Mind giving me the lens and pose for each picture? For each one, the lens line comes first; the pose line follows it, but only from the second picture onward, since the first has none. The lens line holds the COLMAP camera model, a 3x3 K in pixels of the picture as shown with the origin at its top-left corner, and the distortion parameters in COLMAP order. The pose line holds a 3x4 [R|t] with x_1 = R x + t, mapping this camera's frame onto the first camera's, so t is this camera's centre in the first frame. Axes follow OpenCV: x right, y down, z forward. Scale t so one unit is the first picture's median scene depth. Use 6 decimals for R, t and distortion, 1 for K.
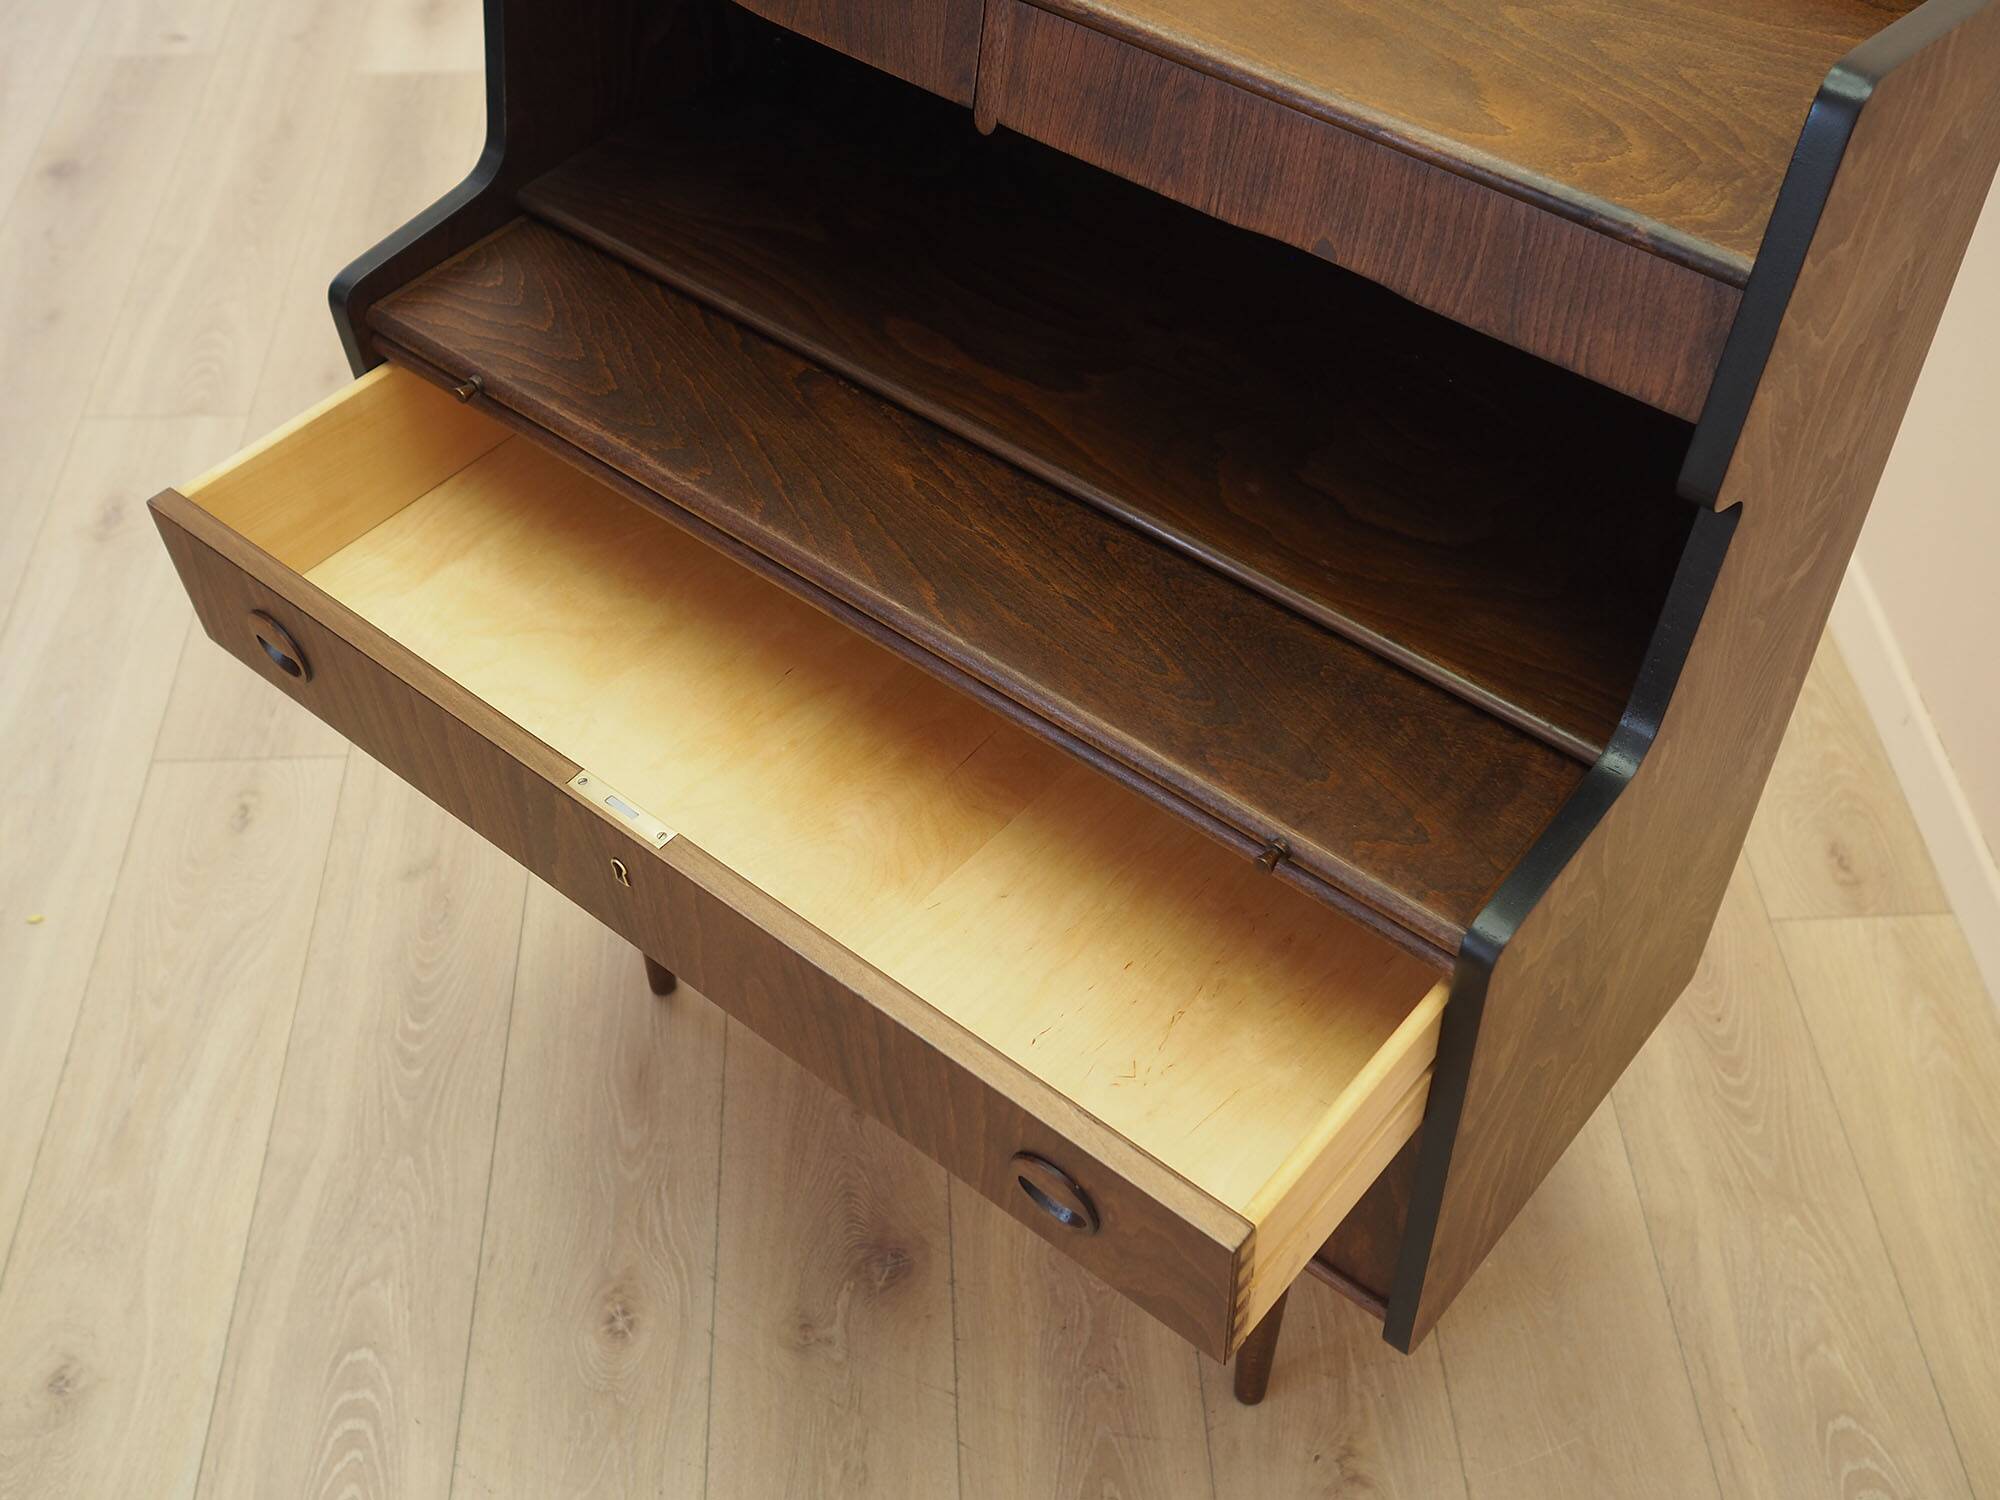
lens RADIAL K [[2219.0, 0, 1003.7], [0, 2219.0, 758.3], [0, 0, 1]] dist [-0.012309, 0.000000]
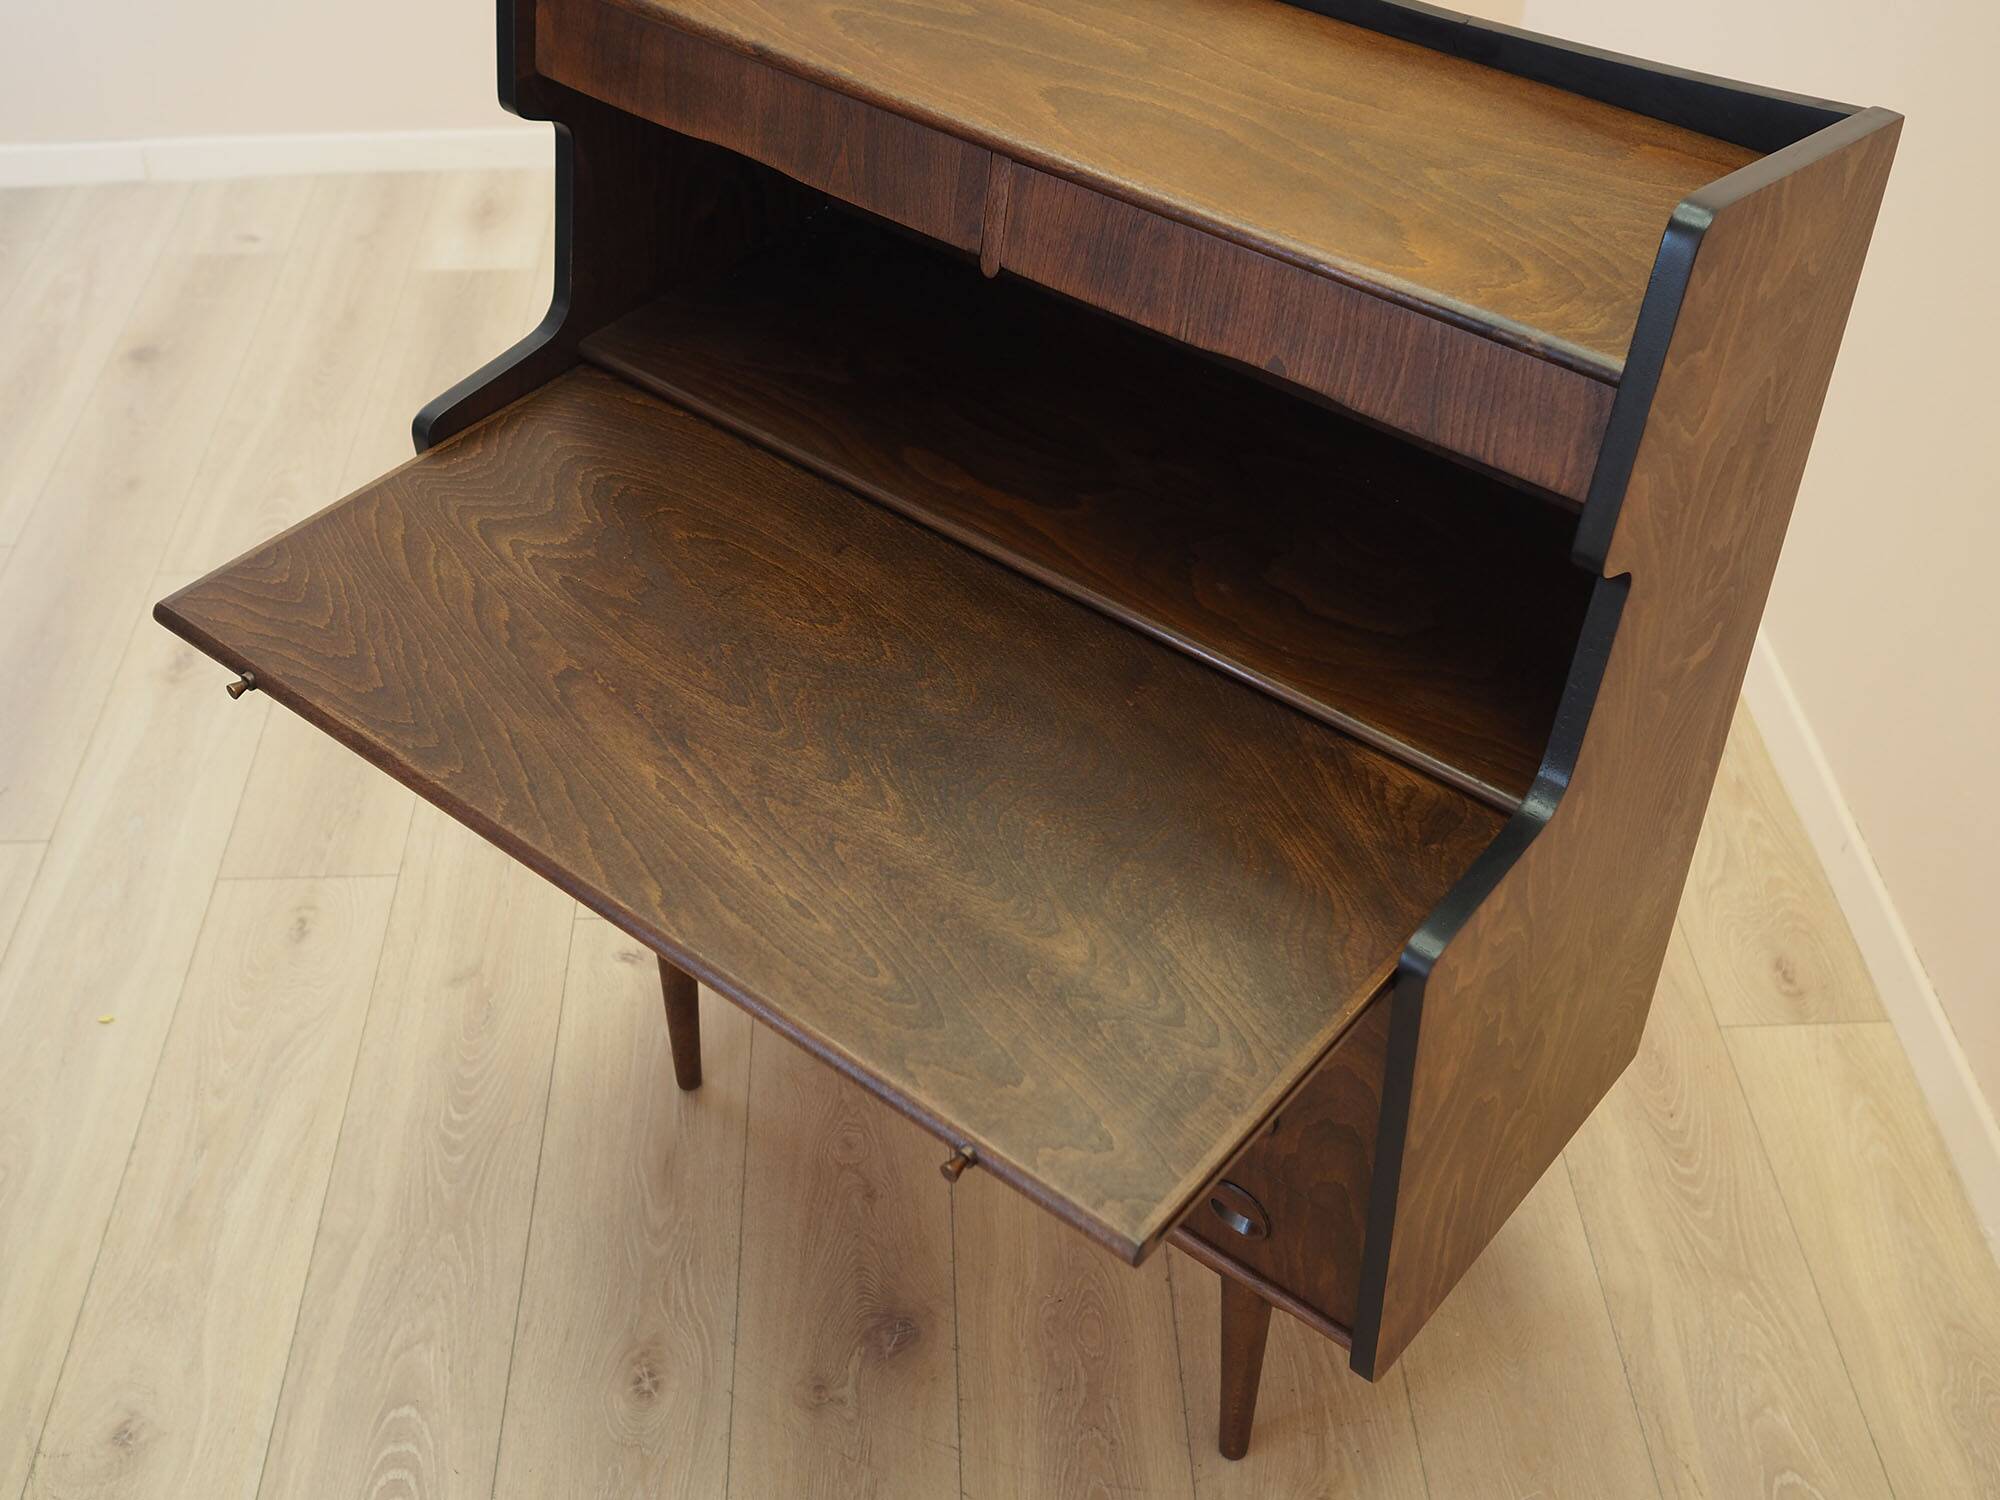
lens RADIAL K [[2218.5, 0, 1014.4], [0, 2218.5, 757.5], [0, 0, 1]] dist [-0.016471, 0.000000]
pose [[0.999994, 0.003360, -0.000167, 0.004169], [-0.003360, 0.995049, -0.099333, 0.060750], [-0.000168, 0.099333, 0.995054, -0.097844]]
